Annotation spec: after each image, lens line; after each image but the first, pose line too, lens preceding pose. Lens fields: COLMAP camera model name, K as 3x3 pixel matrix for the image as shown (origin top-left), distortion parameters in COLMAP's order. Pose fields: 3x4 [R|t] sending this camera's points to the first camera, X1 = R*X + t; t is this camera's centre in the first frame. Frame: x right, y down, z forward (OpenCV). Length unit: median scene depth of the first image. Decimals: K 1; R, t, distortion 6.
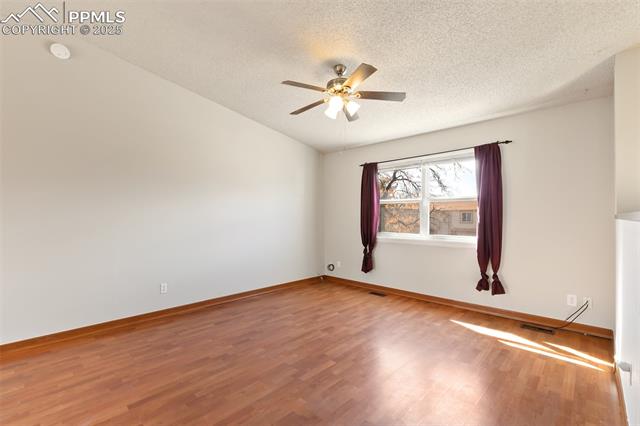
lens RADIAL K [[286.8, 0, 318.8], [0, 286.8, 216.3], [0, 0, 1]] dist [0.004441, -0.000428]
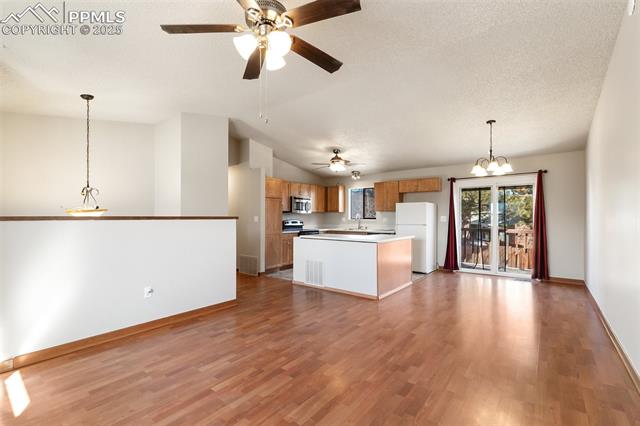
lens RADIAL K [[286.8, 0, 318.8], [0, 286.8, 214.0], [0, 0, 1]] dist [0.004441, -0.000428]
pose [[-0.995678, -0.001902, -0.092853, 0.017136], [-0.000546, 0.999893, -0.014622, 0.001507], [0.092871, -0.014508, -0.995572, 1.361539]]
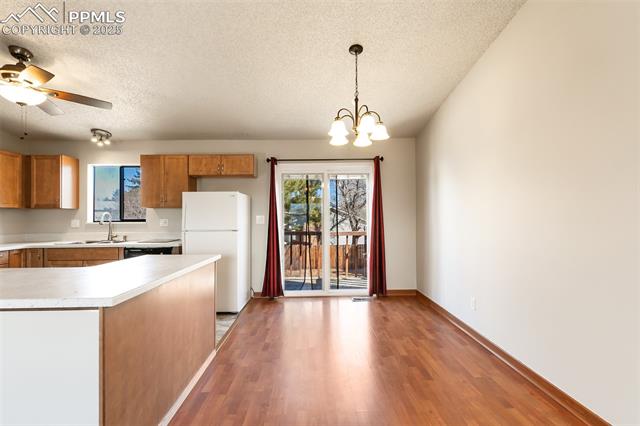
lens RADIAL K [[286.8, 0, 319.6], [0, 286.8, 214.5], [0, 0, 1]] dist [0.004441, -0.000428]
pose [[-0.705133, -0.001196, -0.709074, -0.282400], [0.010435, 0.999873, -0.012063, -0.000039], [0.708998, -0.015905, -0.705031, 0.597911]]
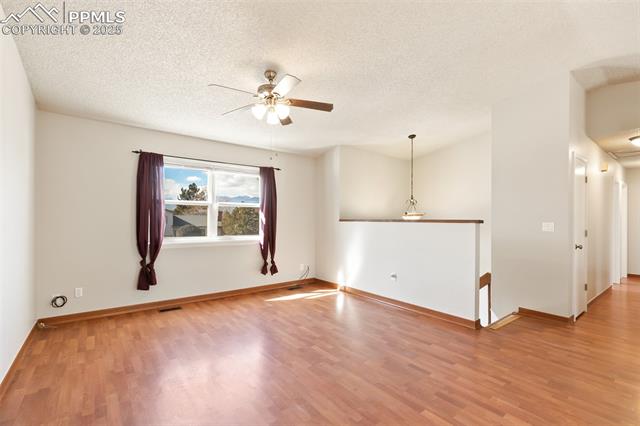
lens RADIAL K [[286.8, 0, 321.0], [0, 286.8, 218.2], [0, 0, 1]] dist [0.004441, -0.000428]
pose [[0.139835, 0.006496, 0.990153, -0.749269], [-0.008983, 0.999946, -0.005292, -0.001355], [-0.990134, -0.008155, 0.139886, 0.559427]]
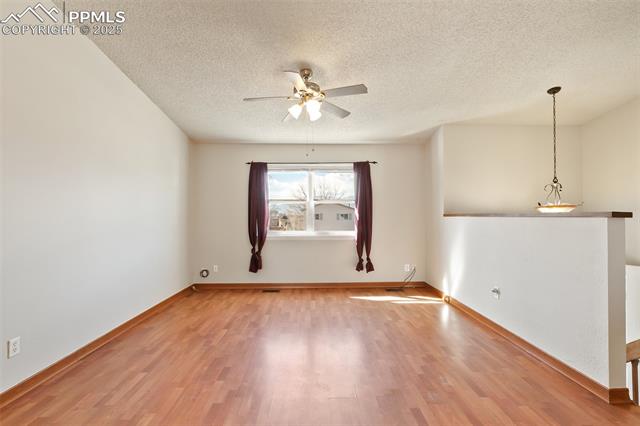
lens RADIAL K [[286.8, 0, 319.6], [0, 286.8, 212.3], [0, 0, 1]] dist [0.004441, -0.000428]
pose [[0.703176, 0.007552, 0.710975, -0.517718], [0.000729, 0.999935, -0.011342, 0.001266], [-0.711015, 0.008493, 0.703125, 0.197910]]
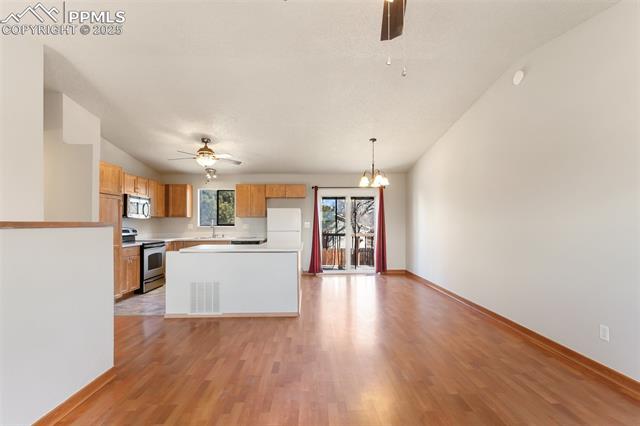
lens RADIAL K [[286.8, 0, 321.3], [0, 286.8, 223.2], [0, 0, 1]] dist [0.004441, -0.000428]
pose [[-0.697797, 0.000133, -0.716296, 0.374221], [0.004297, 0.999983, -0.004000, 0.001248], [0.716283, -0.005869, -0.697785, 0.988999]]
